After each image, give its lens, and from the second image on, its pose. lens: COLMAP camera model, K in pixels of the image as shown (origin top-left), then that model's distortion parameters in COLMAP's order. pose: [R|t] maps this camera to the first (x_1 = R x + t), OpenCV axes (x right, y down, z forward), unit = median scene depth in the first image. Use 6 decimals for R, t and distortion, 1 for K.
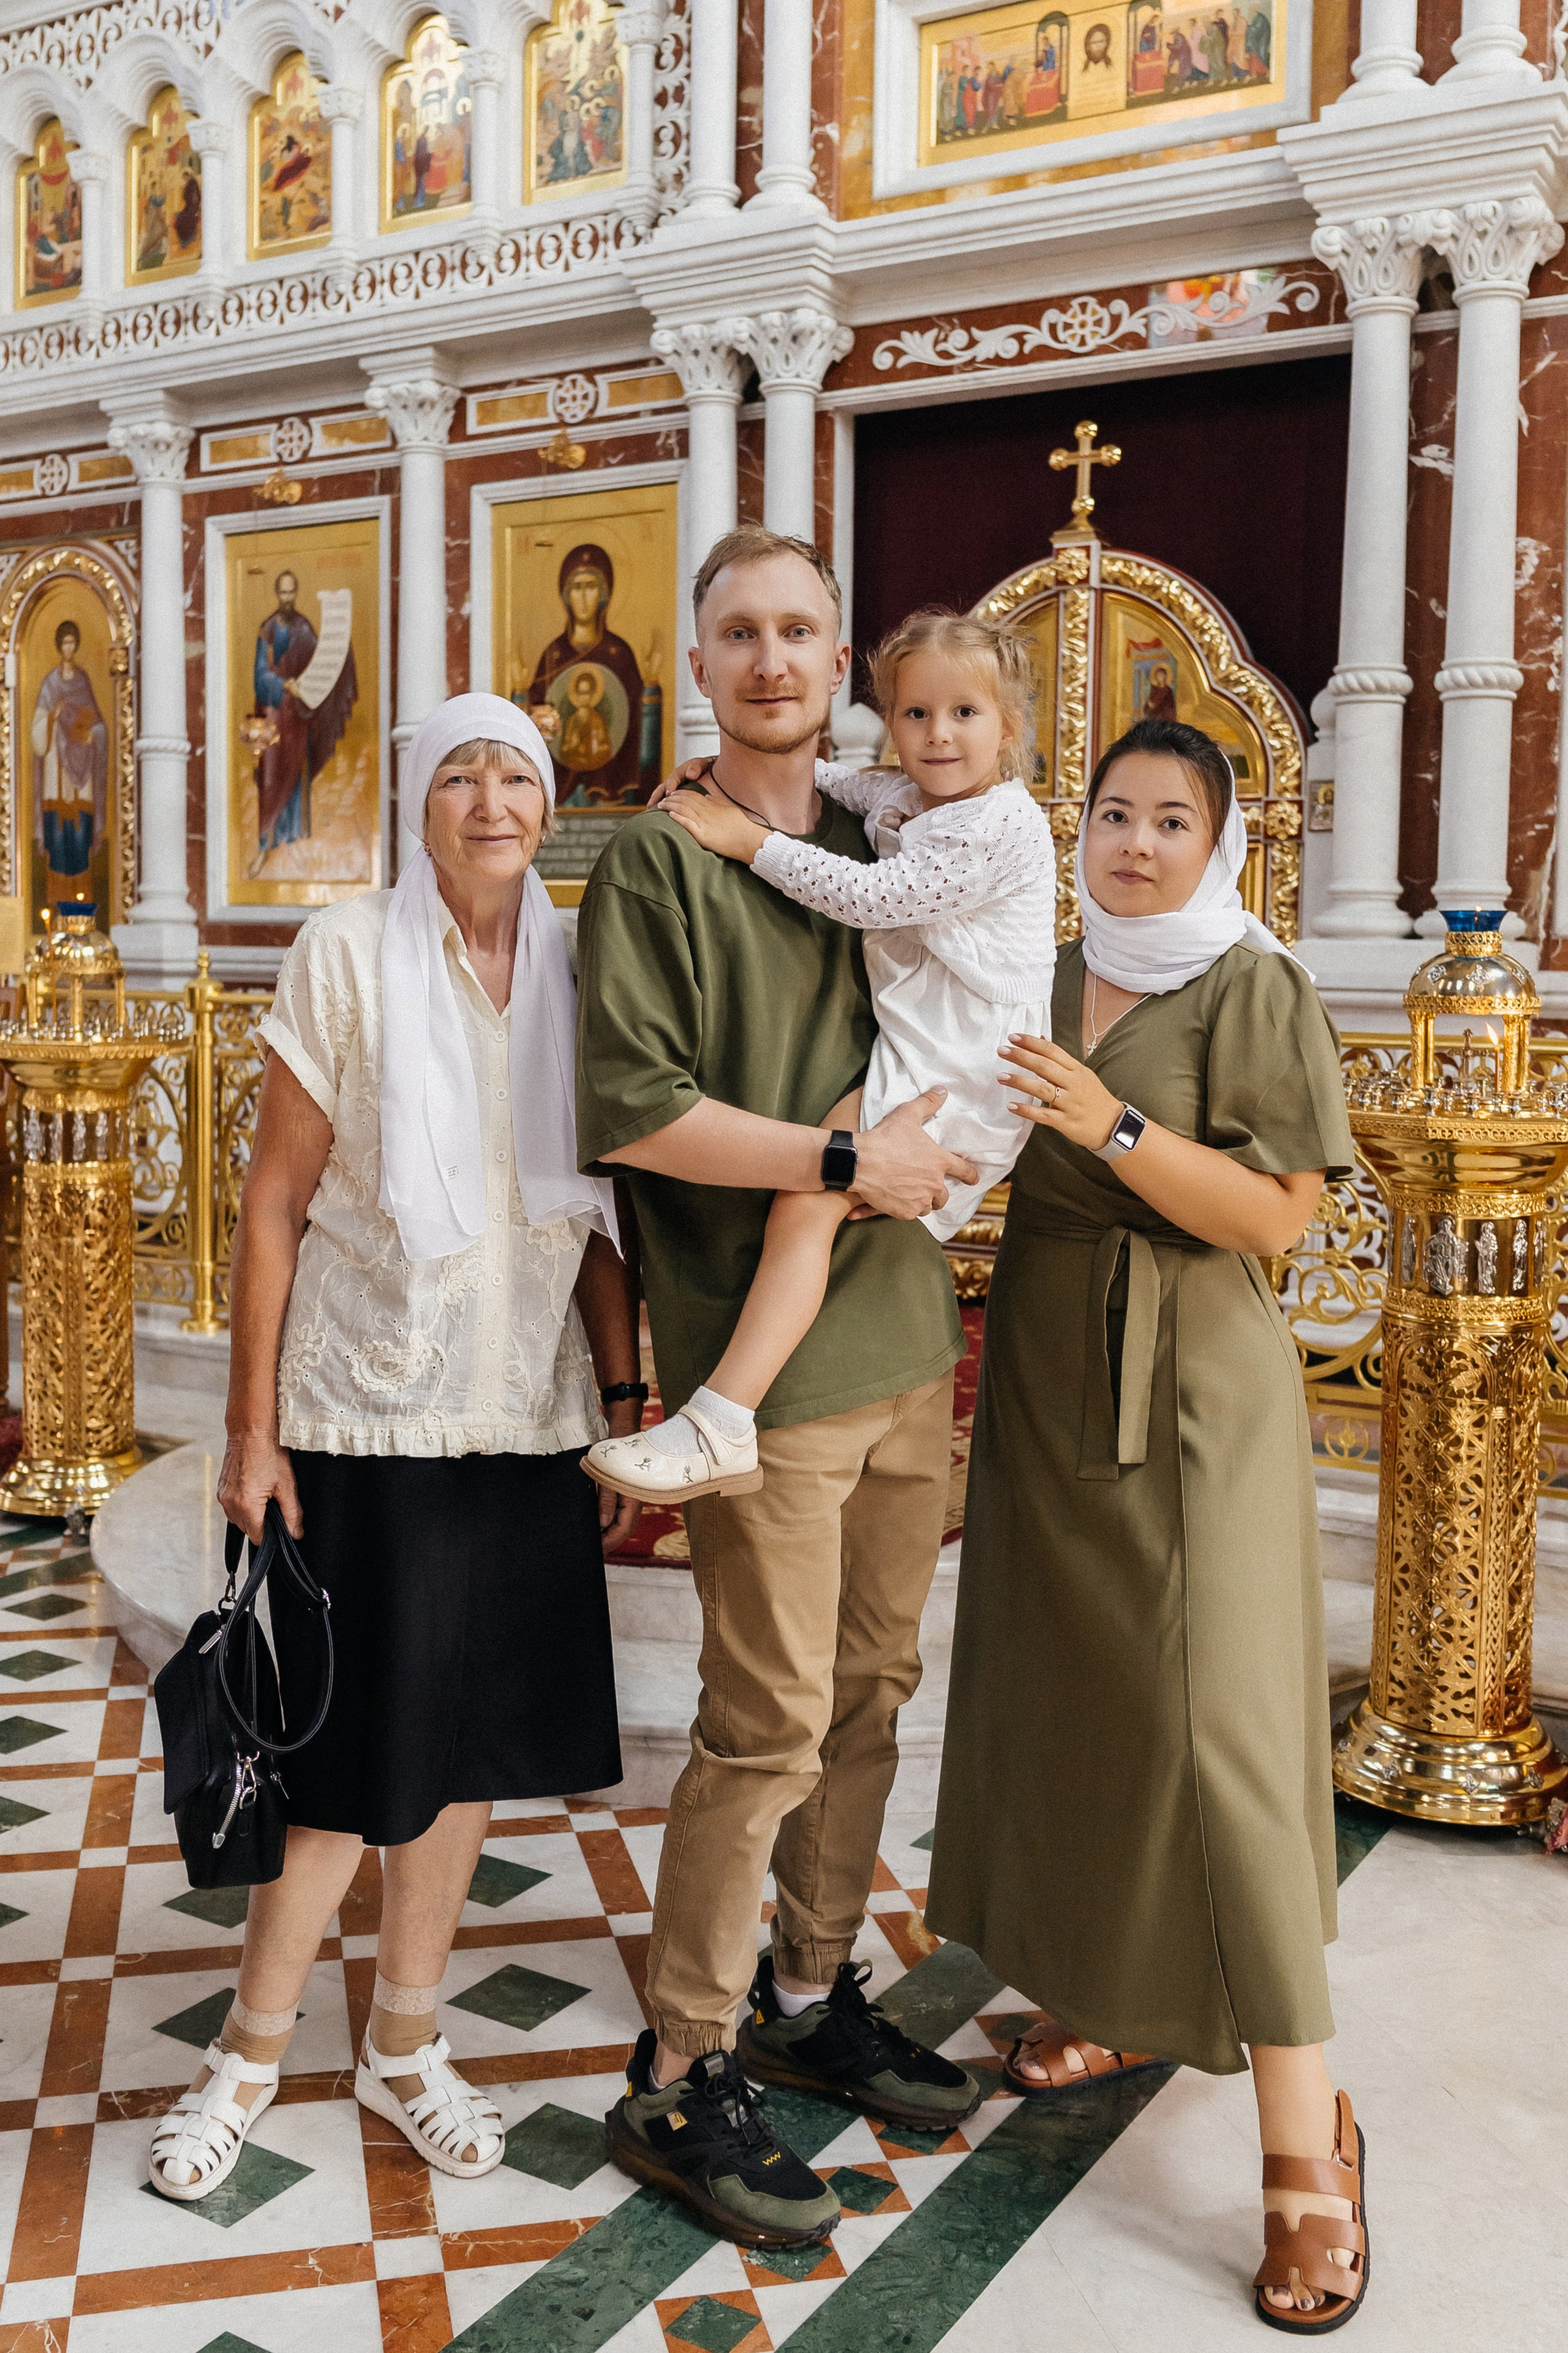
lens RADIAL K [[2229.7, 0, 741.8], [0, 2229.7, 1079.5], [0, 0, 1]] dist [0.012409, -0.101372]
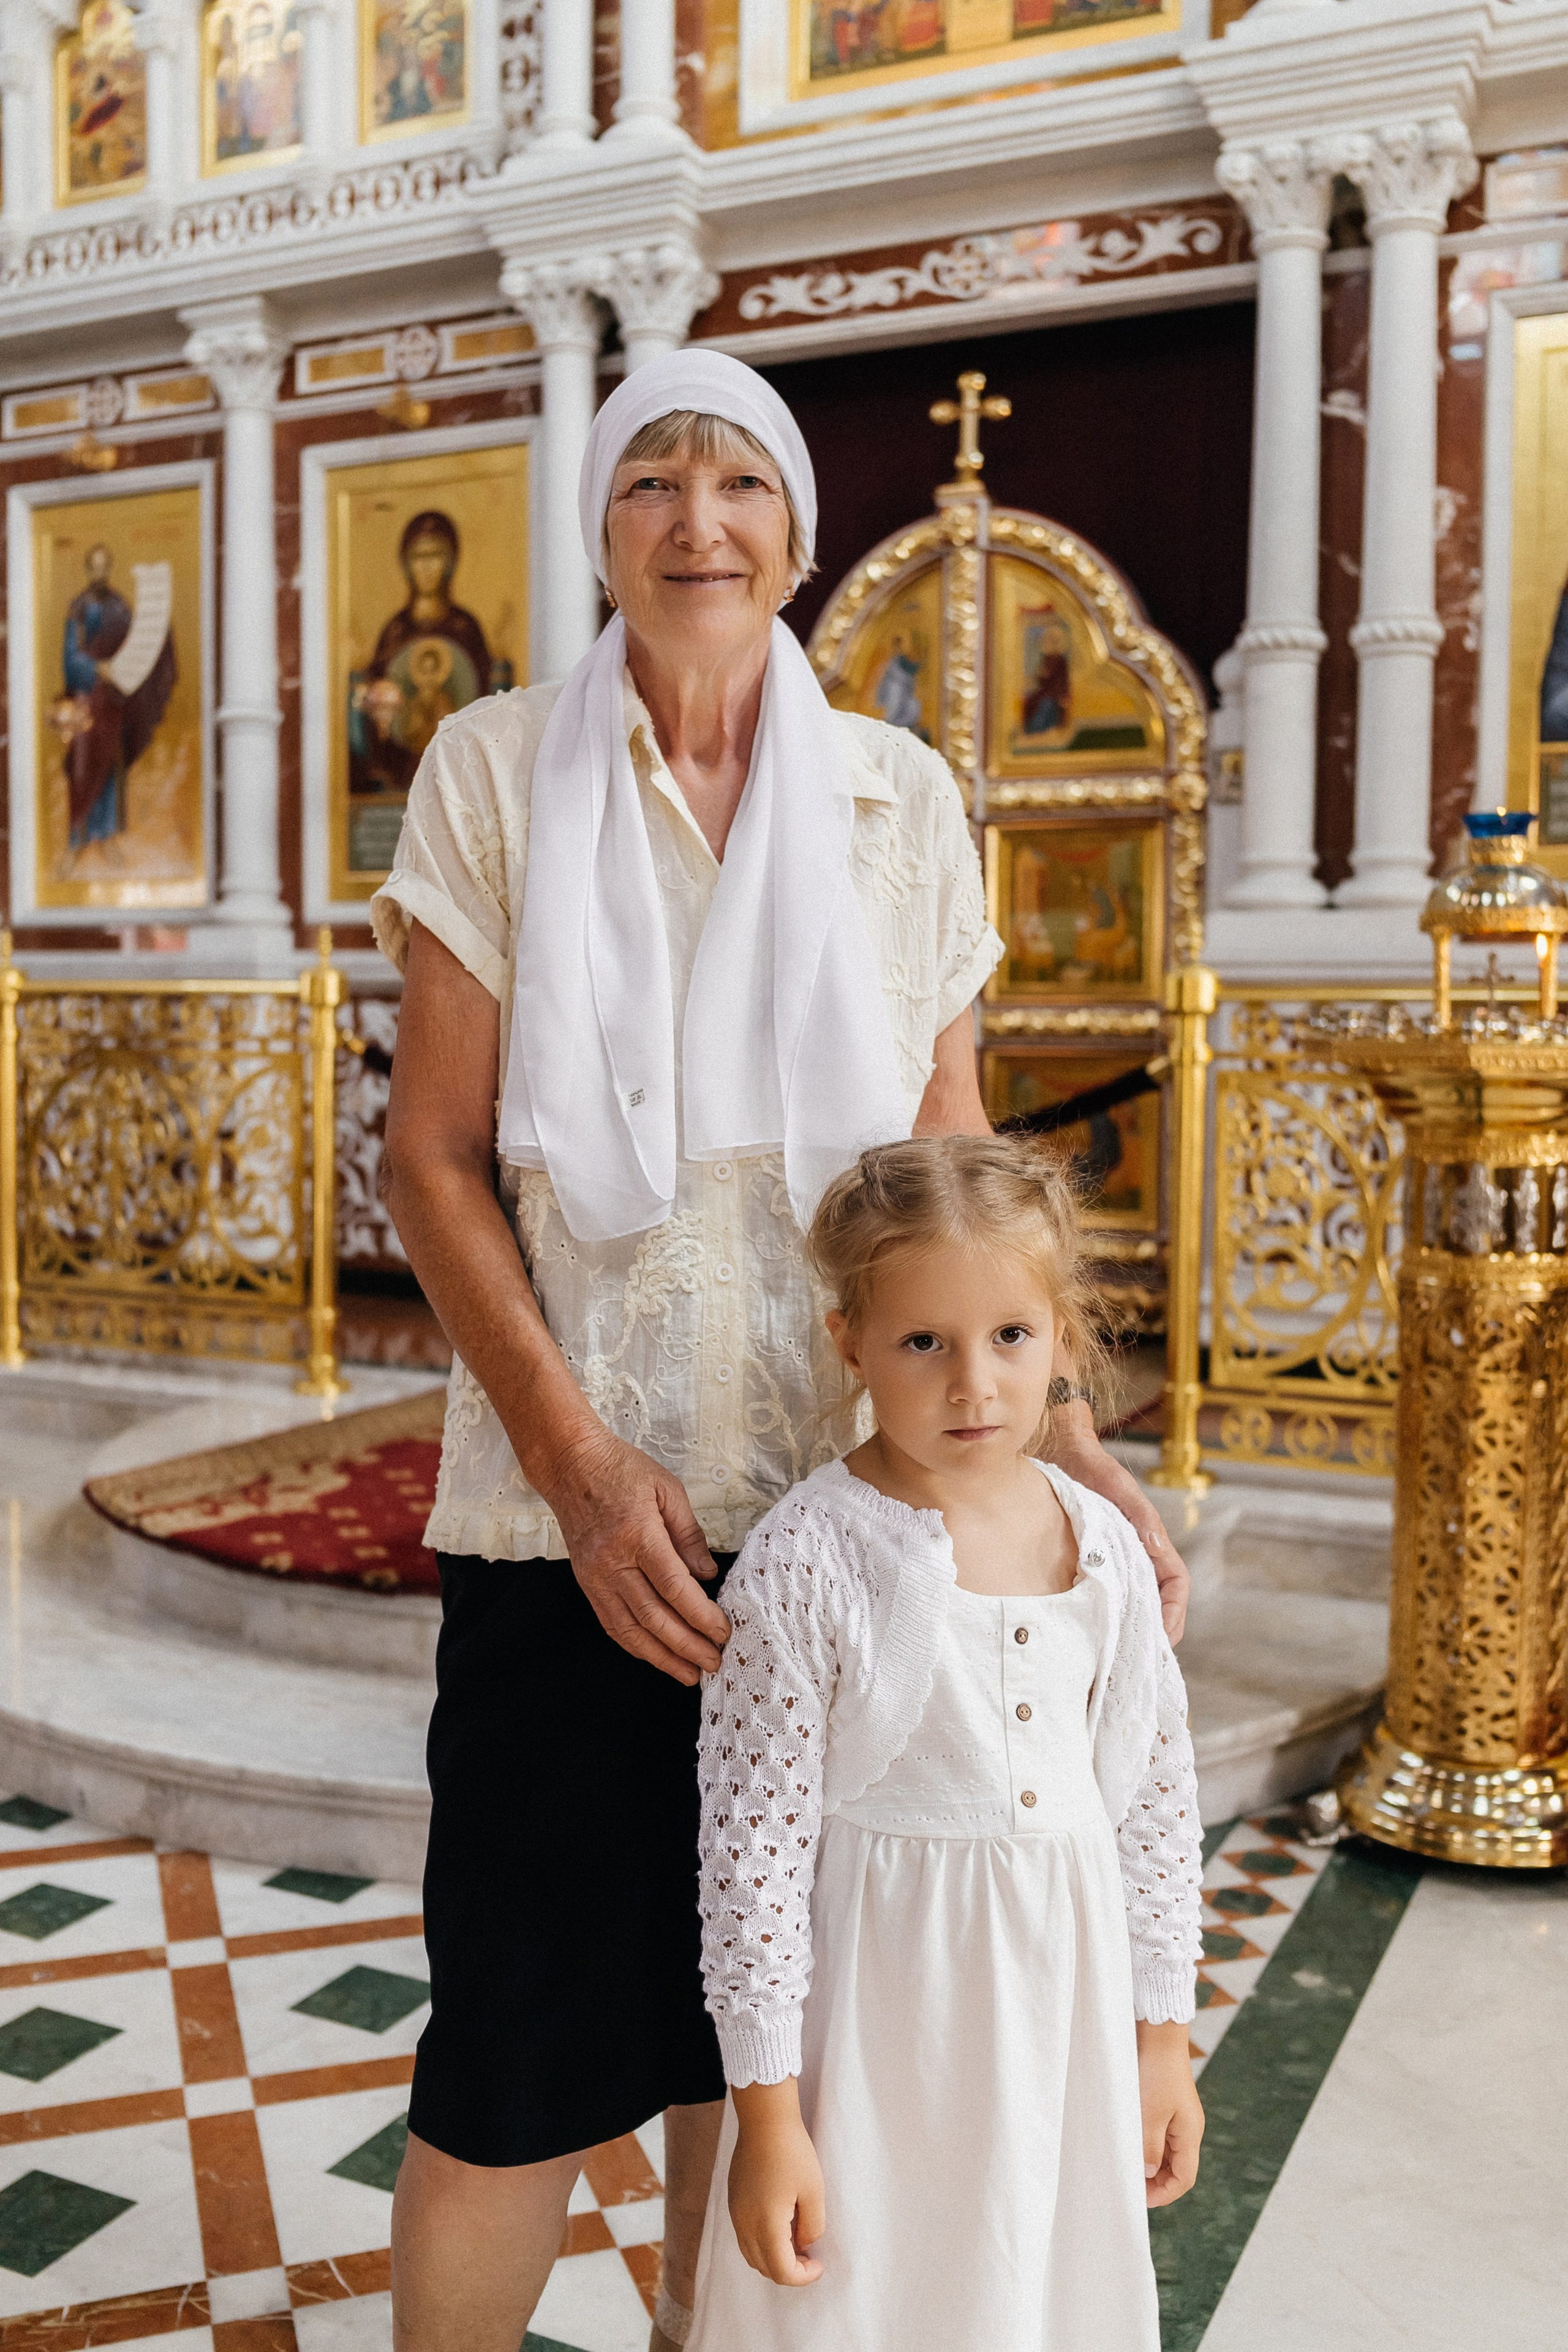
lens RADIAL K [[2115.9, 0, 795.2], [0, 2115.9, 1127.8], [0, 0, 1]] dist [0.013016, -0.097111]
pose [[0.993575, -0.011188, 0.112620, -0.022672], [0.012054, 0.999903, -0.007006, 0.027997], [-0.112531, 0.008318, 0.993613, 0.119114]]
